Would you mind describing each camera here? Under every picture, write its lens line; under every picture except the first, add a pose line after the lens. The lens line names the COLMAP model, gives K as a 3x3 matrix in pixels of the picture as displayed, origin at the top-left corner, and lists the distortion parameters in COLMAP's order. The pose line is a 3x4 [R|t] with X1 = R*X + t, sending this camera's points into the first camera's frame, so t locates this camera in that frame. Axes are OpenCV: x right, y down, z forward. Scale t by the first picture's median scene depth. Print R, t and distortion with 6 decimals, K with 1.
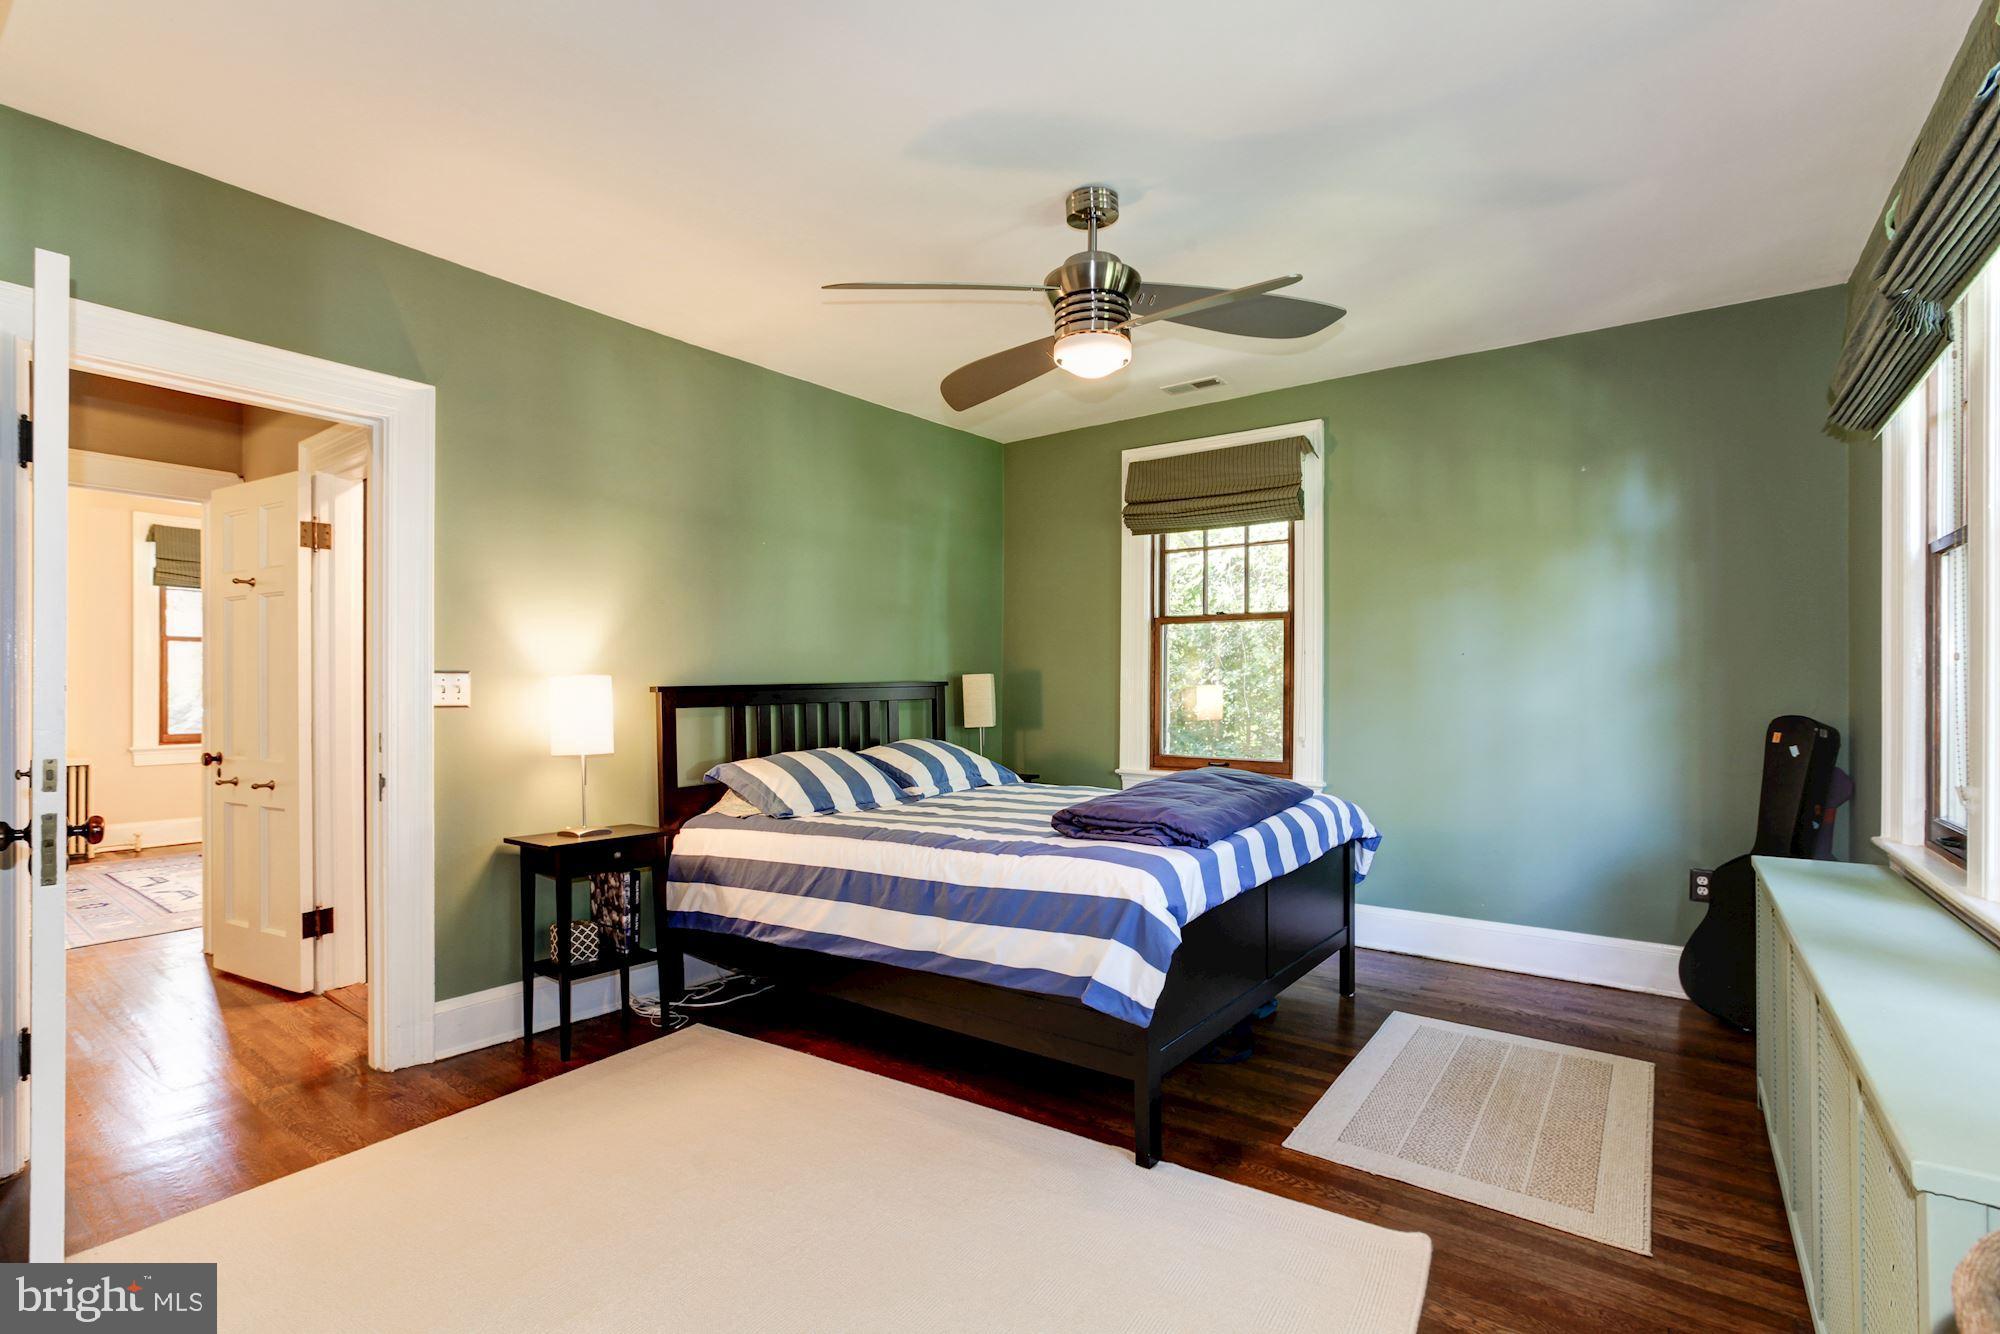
lens RADIAL K [[907.5, 0, 997.4], [0, 907.5, 688.2], [0, 0, 1]] dist [0.001346, 0.000547]
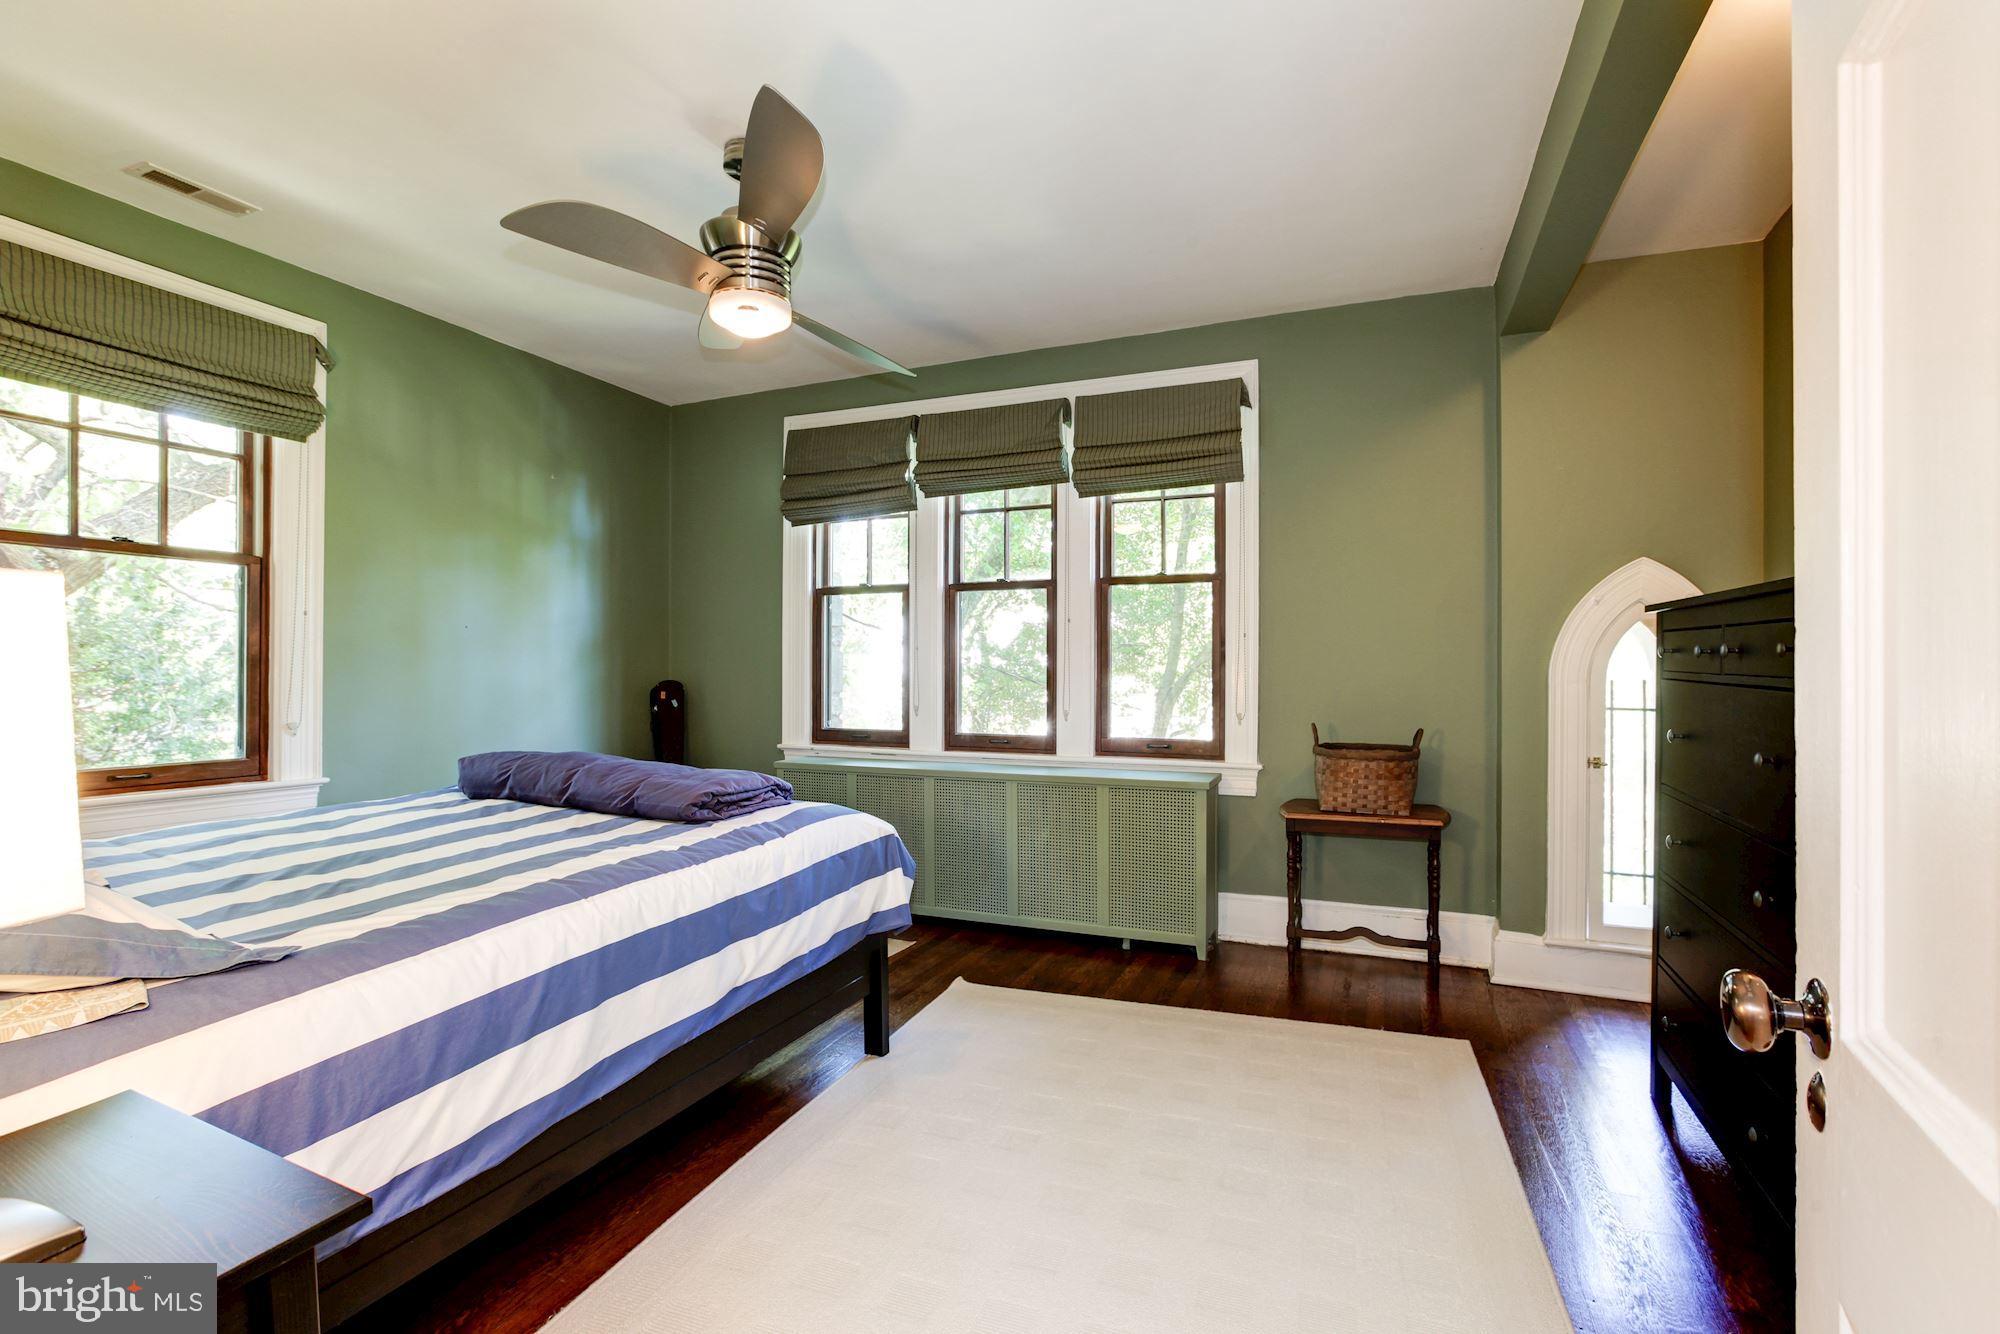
lens RADIAL K [[907.5, 0, 997.4], [0, 907.5, 688.2], [0, 0, 1]] dist [0.001346, 0.000547]
pose [[-0.234721, -0.021063, 0.971835, -0.770479], [-0.004283, 0.999778, 0.020634, 0.009282], [-0.972053, 0.000681, -0.234759, 0.830941]]
